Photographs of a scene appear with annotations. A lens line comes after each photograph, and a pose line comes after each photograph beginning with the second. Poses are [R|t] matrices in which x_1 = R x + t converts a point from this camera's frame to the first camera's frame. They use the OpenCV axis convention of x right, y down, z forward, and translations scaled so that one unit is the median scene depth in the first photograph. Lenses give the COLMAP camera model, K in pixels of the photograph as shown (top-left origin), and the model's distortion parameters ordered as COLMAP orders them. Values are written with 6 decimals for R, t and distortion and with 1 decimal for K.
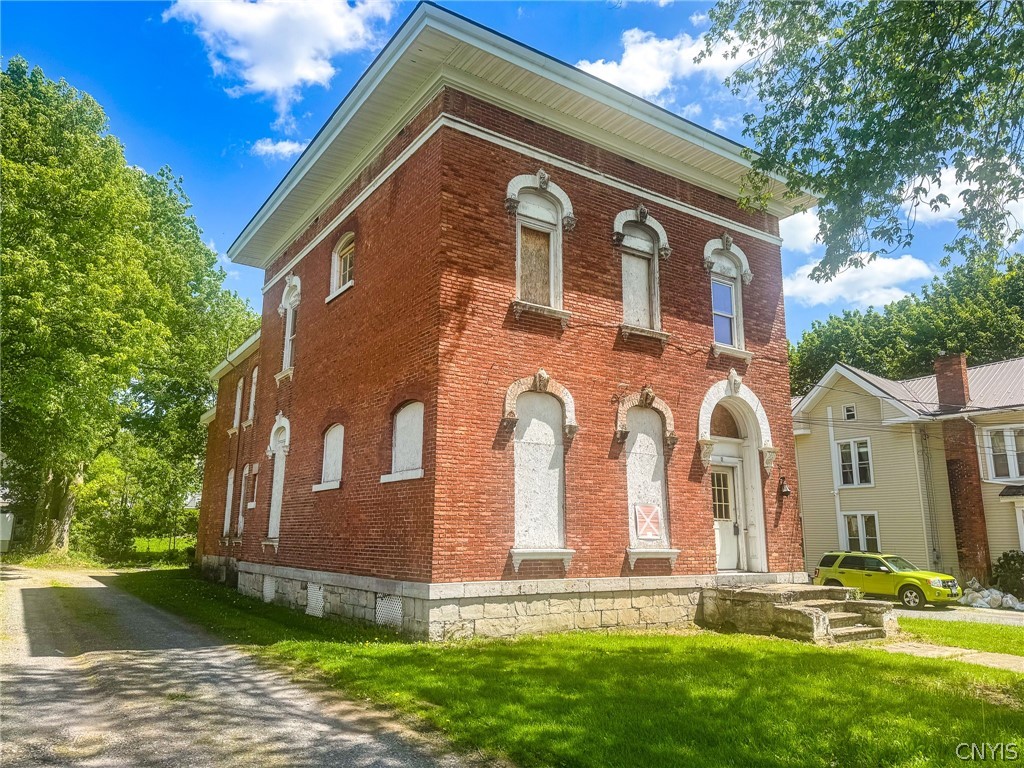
lens RADIAL K [[725.6, 0, 512.0], [0, 725.6, 384.0], [0, 0, 1]] dist [0.098589, -0.132758]
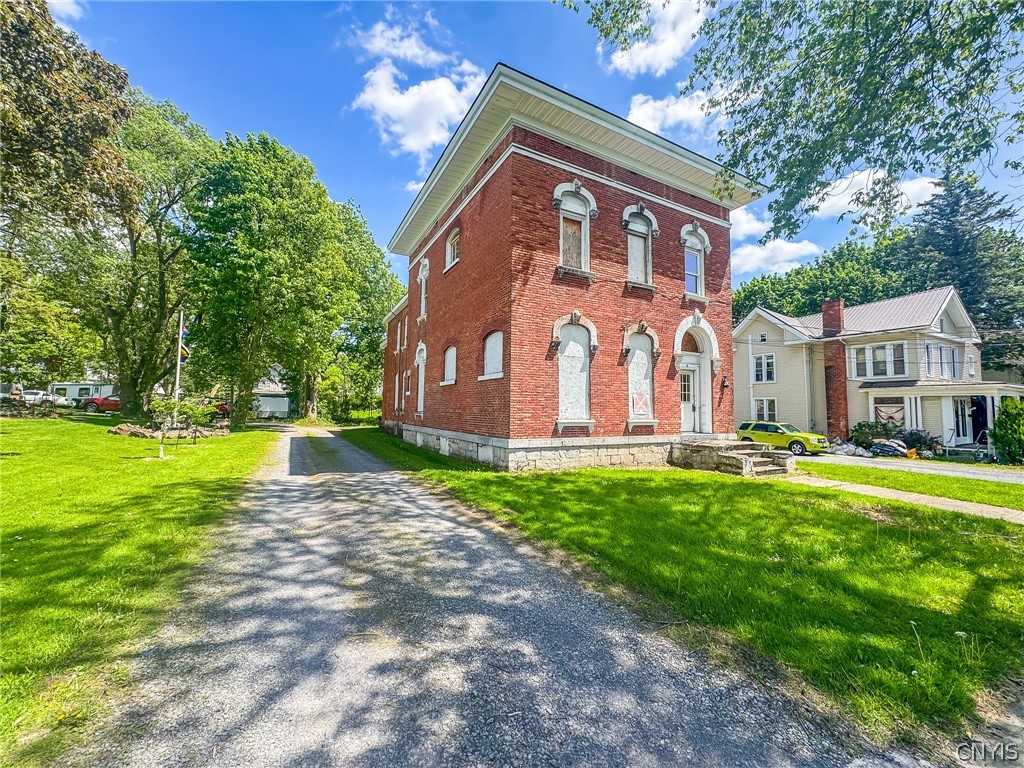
lens RADIAL K [[410.5, 0, 512.0], [0, 410.5, 384.0], [0, 0, 1]] dist [-0.000658, -0.000013]
pose [[0.995113, -0.001152, -0.098736, -0.009105], [0.014750, 0.990447, 0.137104, 0.014002], [0.097634, -0.137890, 0.985624, 0.069691]]
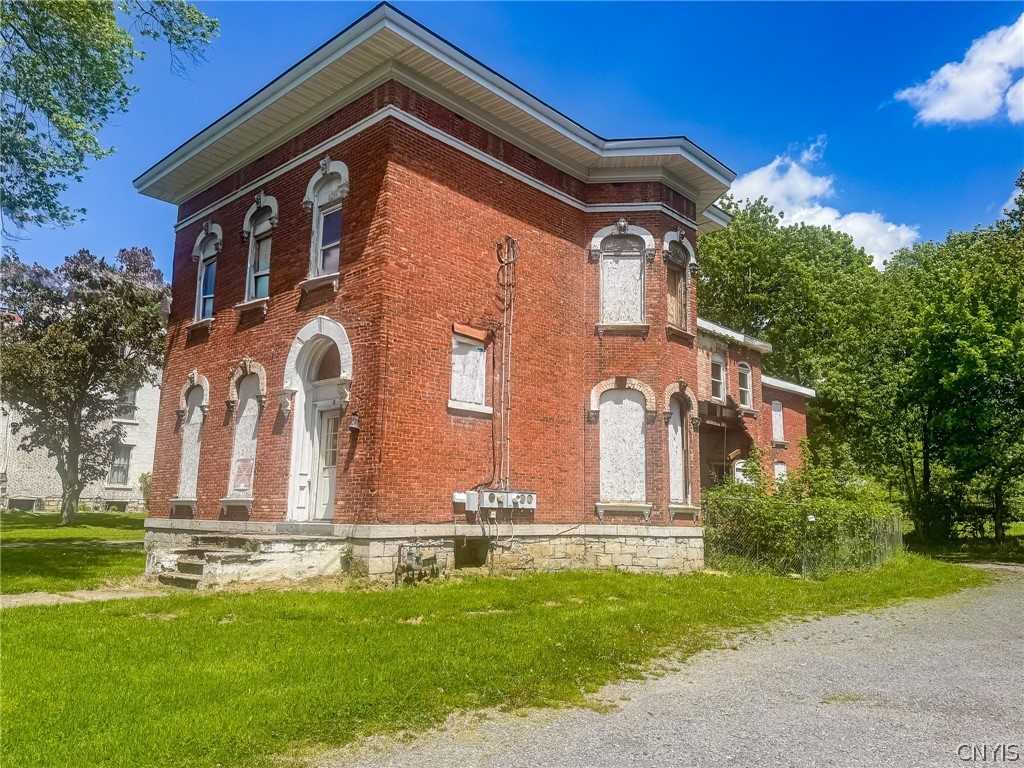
lens RADIAL K [[725.6, 0, 512.0], [0, 725.6, 384.0], [0, 0, 1]] dist [0.098589, -0.132758]
pose [[0.232924, -0.164240, -0.958526, 1.358151], [0.194268, 0.973628, -0.119620, 0.259658], [0.952894, -0.158348, 0.258688, 1.081365]]
